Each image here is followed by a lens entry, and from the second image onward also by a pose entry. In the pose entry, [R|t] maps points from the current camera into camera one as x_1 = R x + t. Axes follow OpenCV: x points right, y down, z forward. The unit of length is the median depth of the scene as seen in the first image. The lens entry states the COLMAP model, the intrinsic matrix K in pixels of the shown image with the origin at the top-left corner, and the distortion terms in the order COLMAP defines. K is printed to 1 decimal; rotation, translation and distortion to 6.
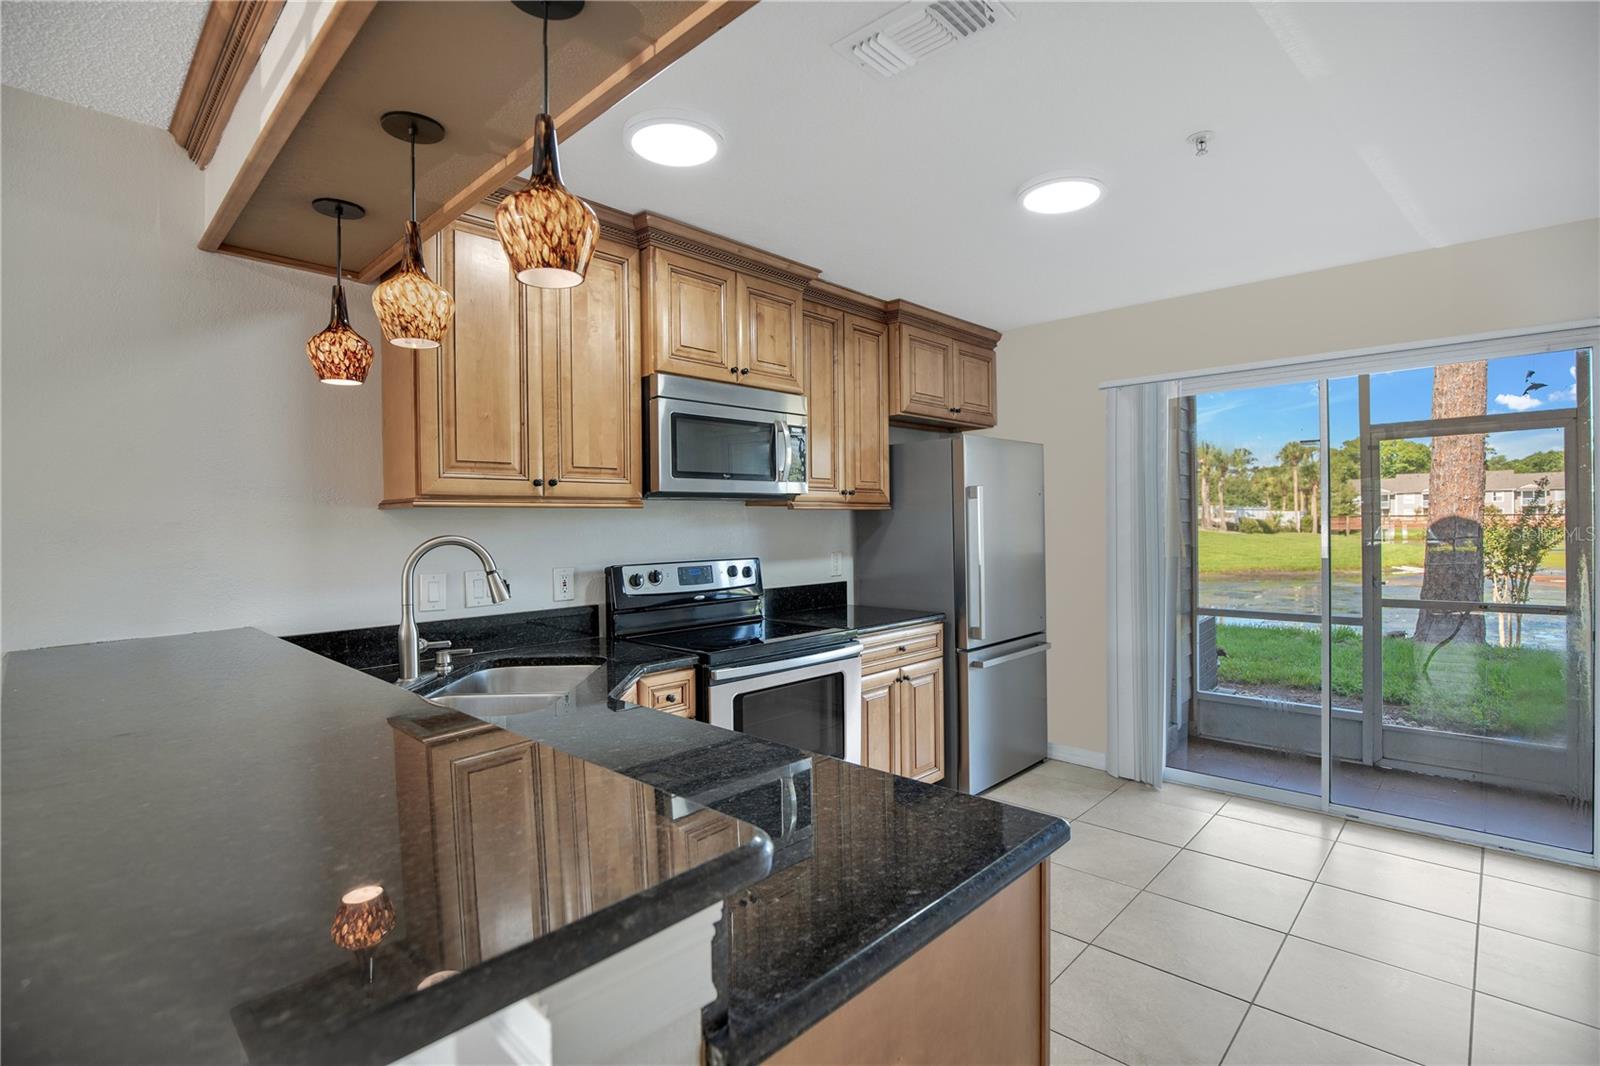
lens RADIAL K [[745.8, 0, 806.9], [0, 745.8, 515.5], [0, 0, 1]] dist [-0.018121, -0.000020]
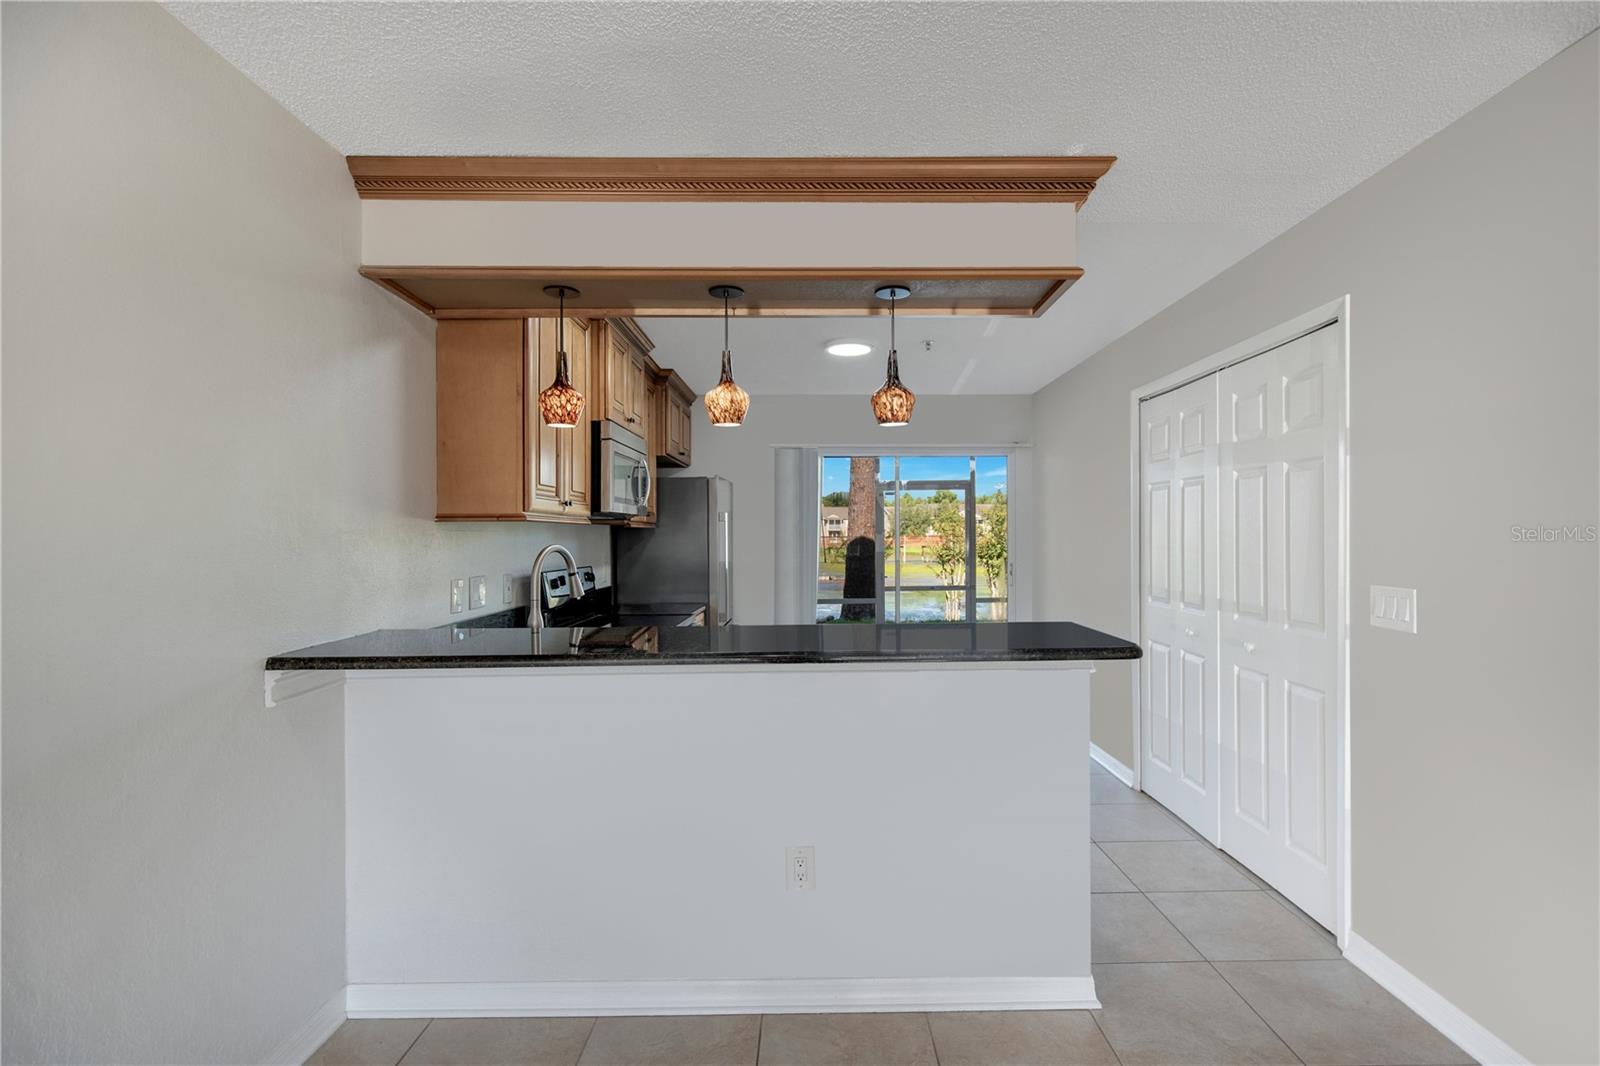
lens RADIAL K [[745.8, 0, 806.9], [0, 745.8, 515.5], [0, 0, 1]] dist [-0.018121, -0.000020]
pose [[0.719433, 0.027448, 0.694019, -0.598796], [-0.010732, 0.999539, -0.028405, 0.003452], [-0.694478, 0.012987, 0.719396, -0.108671]]
